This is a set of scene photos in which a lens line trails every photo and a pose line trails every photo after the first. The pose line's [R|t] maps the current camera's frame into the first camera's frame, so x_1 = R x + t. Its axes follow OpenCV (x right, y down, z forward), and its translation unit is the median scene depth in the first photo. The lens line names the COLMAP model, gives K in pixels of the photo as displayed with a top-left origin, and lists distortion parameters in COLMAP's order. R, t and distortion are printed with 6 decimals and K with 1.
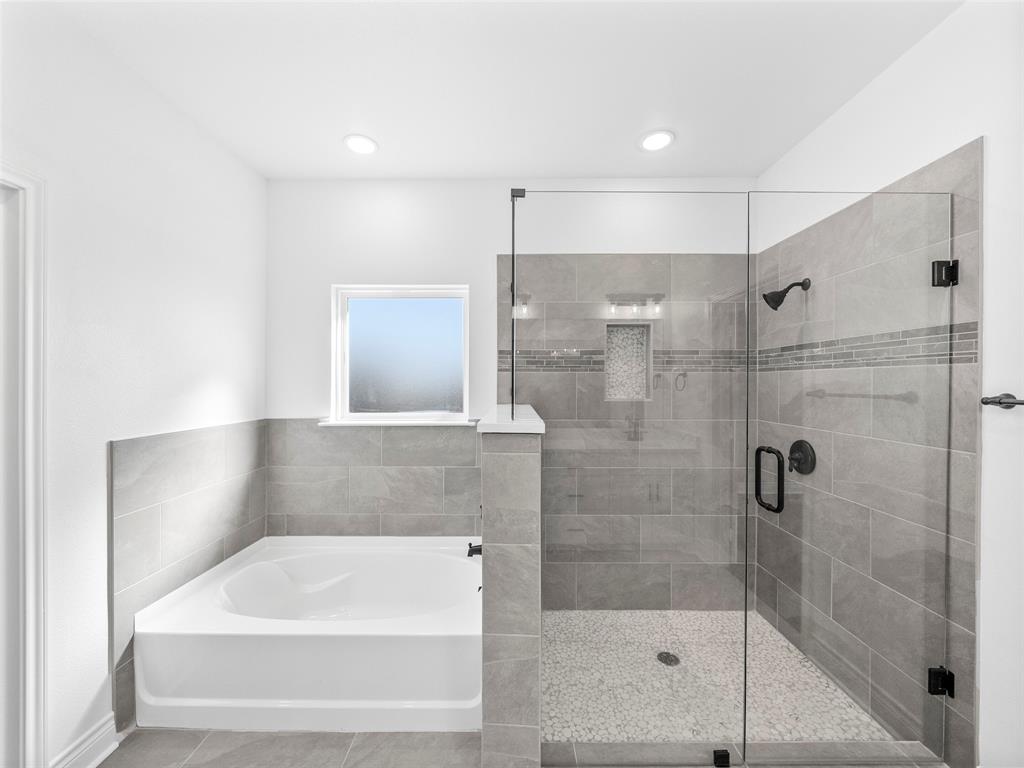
lens RADIAL K [[398.5, 0, 511.0], [0, 398.5, 385.9], [0, 0, 1]] dist [-0.002876, -0.000140]
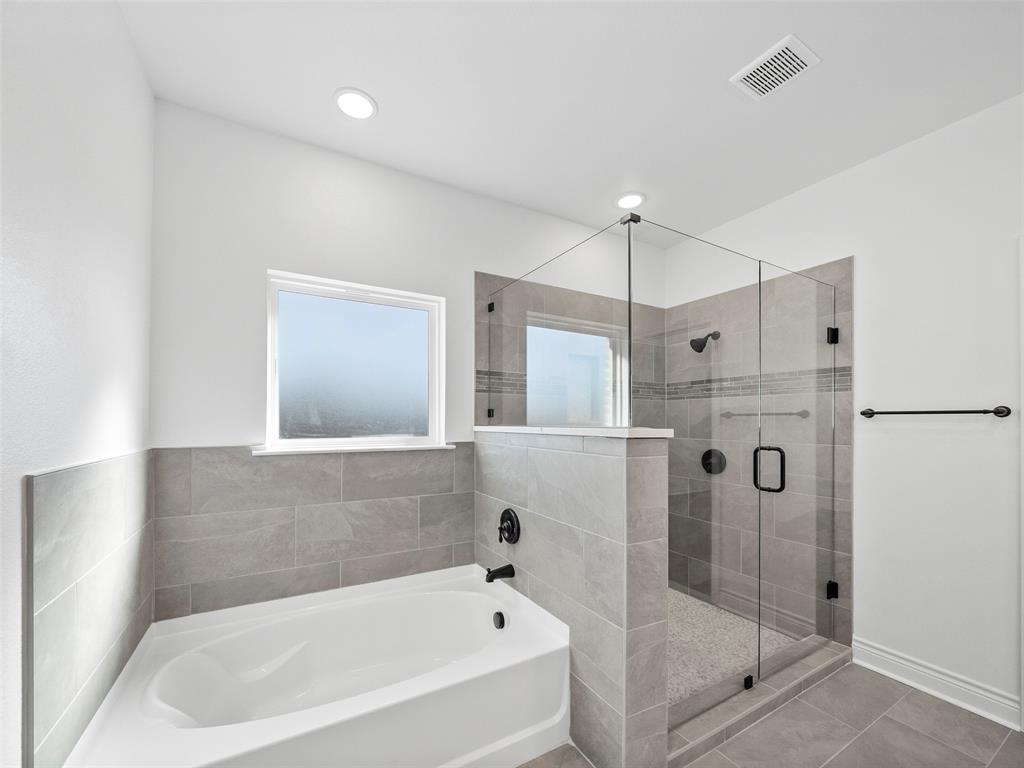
lens RADIAL K [[395.7, 0, 512.0], [0, 395.7, 421.2], [0, 0, 1]] dist [-0.000989, -0.000142]
pose [[0.873635, 0.005332, 0.486553, -0.534345], [-0.002908, 0.999979, -0.005737, 0.050049], [-0.486574, 0.003597, 0.873632, 0.150794]]
